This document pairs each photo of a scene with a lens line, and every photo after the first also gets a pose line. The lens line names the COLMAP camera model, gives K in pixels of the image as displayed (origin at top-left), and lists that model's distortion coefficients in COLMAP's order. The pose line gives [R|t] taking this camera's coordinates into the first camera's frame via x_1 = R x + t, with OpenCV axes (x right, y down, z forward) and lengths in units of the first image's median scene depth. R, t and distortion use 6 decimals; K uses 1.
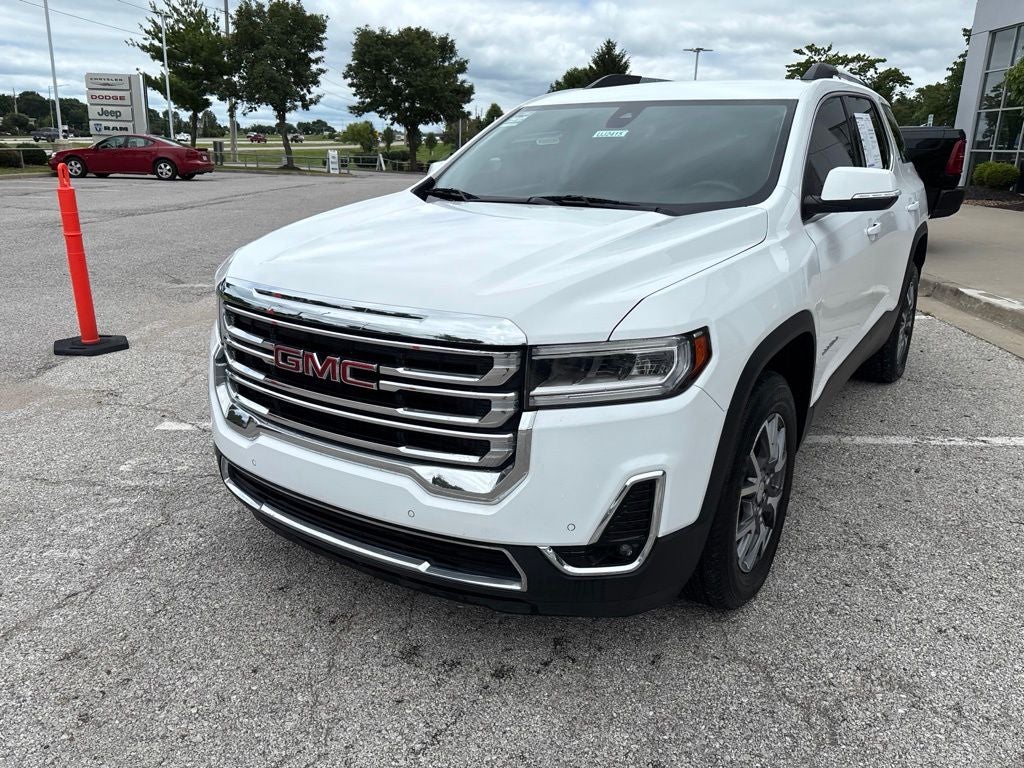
lens RADIAL K [[776.7, 0, 511.9], [0, 776.7, 382.5], [0, 0, 1]] dist [0.051831, -0.066392]
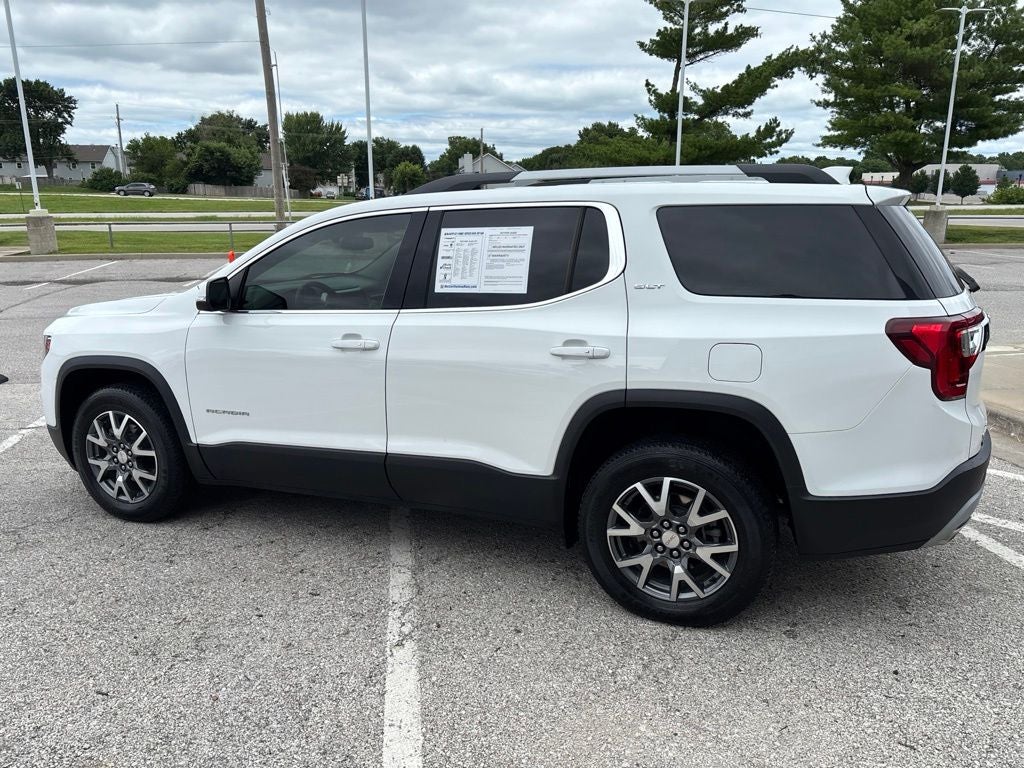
lens RADIAL K [[776.7, 0, 510.4], [0, 776.7, 378.8], [0, 0, 1]] dist [0.051831, -0.066392]
pose [[0.186281, 0.202622, -0.961376, 0.134315], [-0.275553, 0.950006, 0.146833, -0.032466], [0.943064, 0.237558, 0.232801, 0.088300]]
